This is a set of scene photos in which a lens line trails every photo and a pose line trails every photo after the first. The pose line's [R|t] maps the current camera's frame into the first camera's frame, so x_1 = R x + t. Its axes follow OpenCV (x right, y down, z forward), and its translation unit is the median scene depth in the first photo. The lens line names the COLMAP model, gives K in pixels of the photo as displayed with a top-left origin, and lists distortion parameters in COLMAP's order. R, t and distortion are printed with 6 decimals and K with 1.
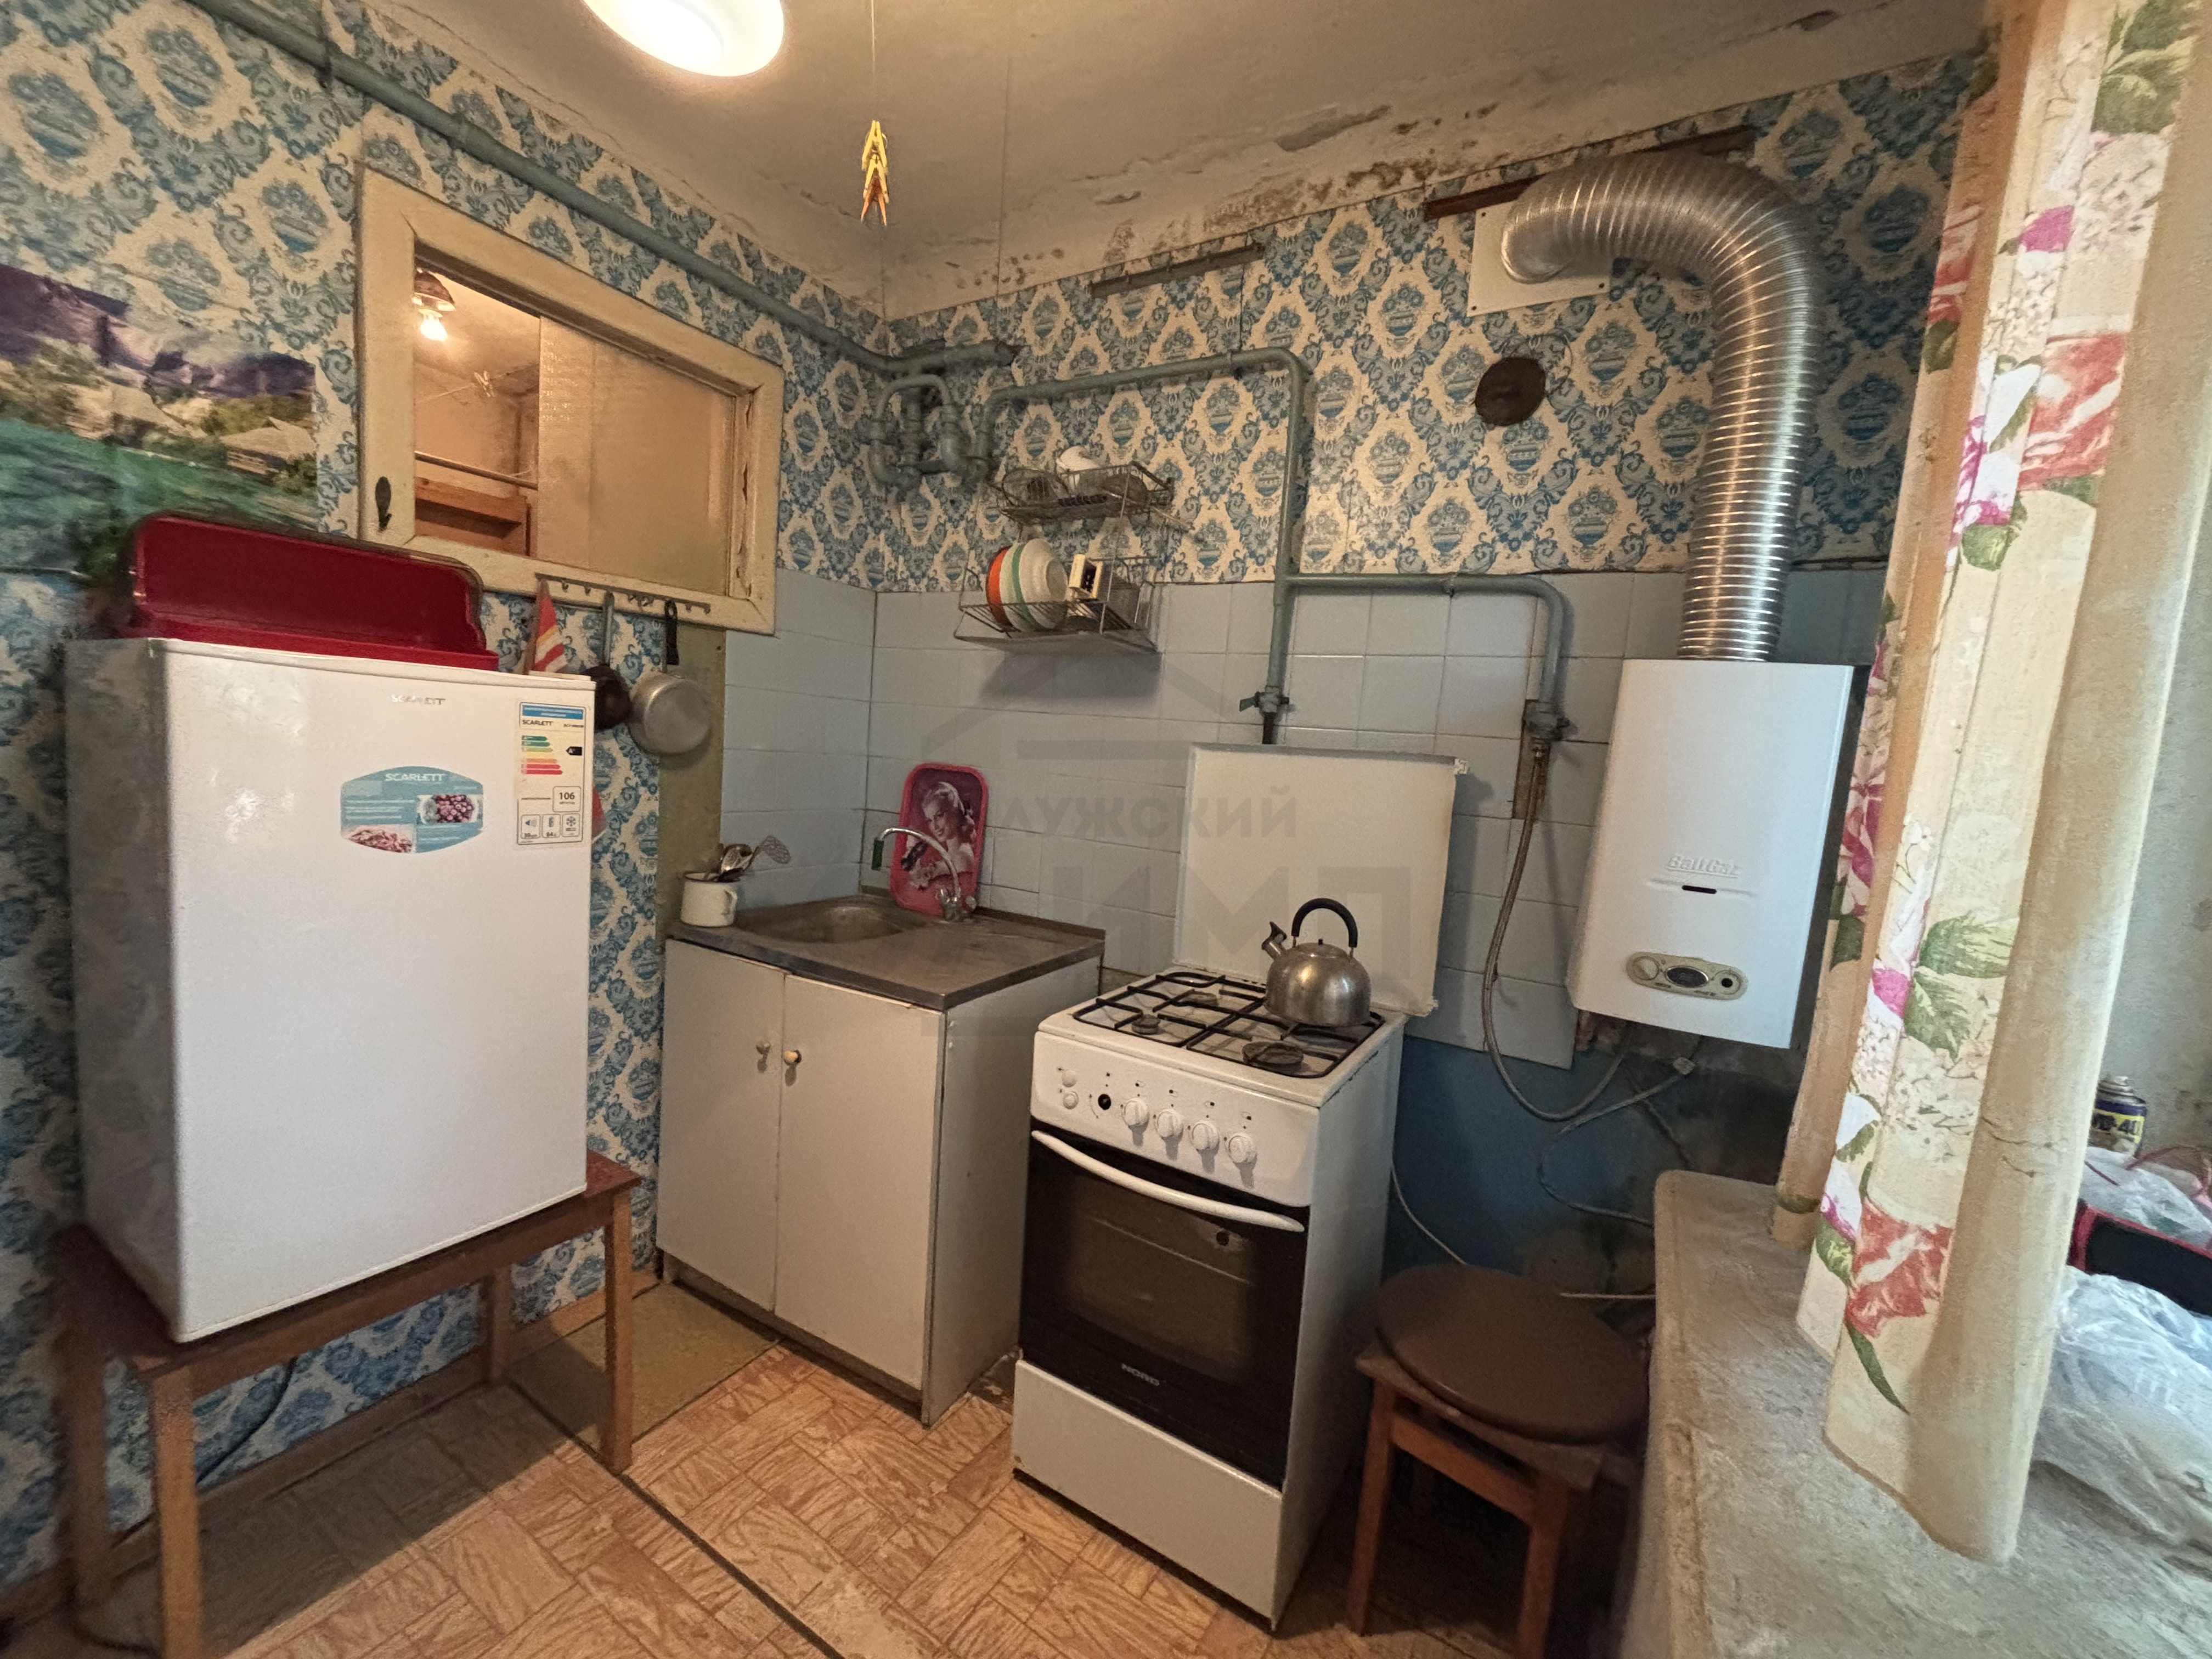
lens RADIAL K [[894.8, 0, 1106.0], [0, 894.8, 829.5], [0, 0, 1]] dist [-0.021776, 0.016902]
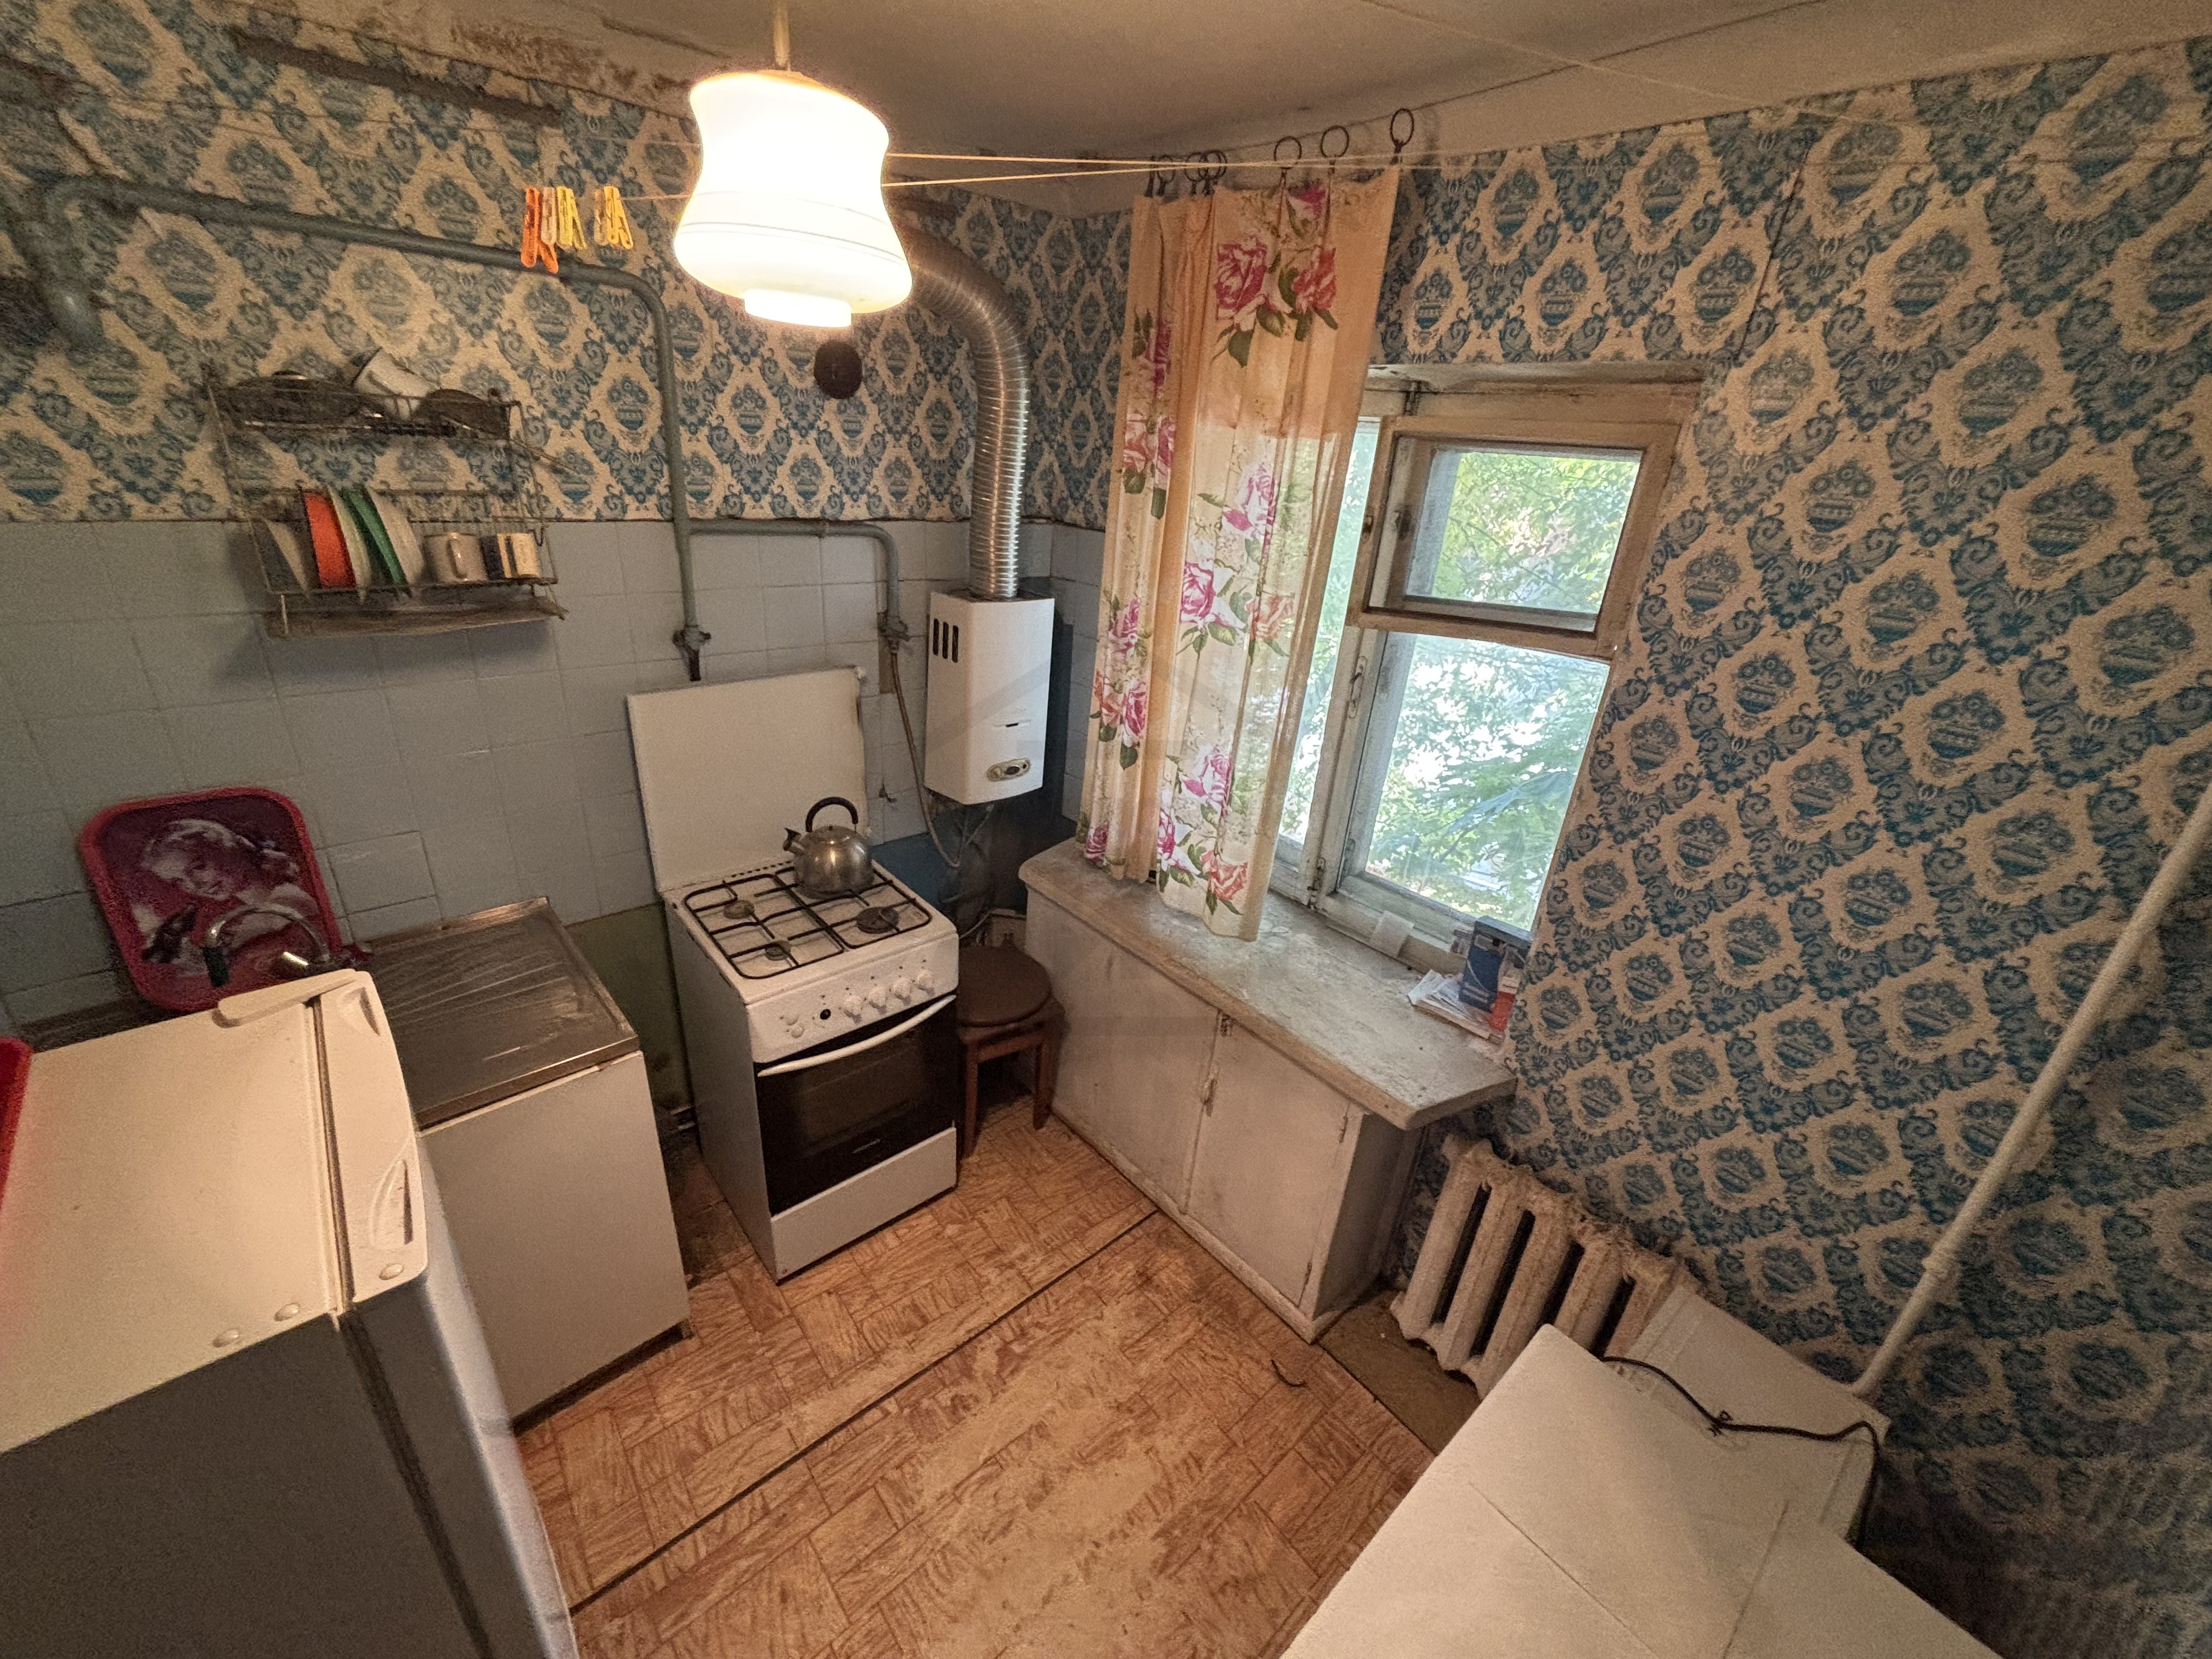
lens RADIAL K [[886.6, 0, 1106.0], [0, 886.6, 829.5], [0, 0, 1]] dist [0.000981, -0.000337]
pose [[0.302896, -0.435639, 0.847628, -0.767795], [0.036863, 0.894099, 0.446350, -0.454233], [-0.952311, -0.103951, 0.286877, 0.212491]]
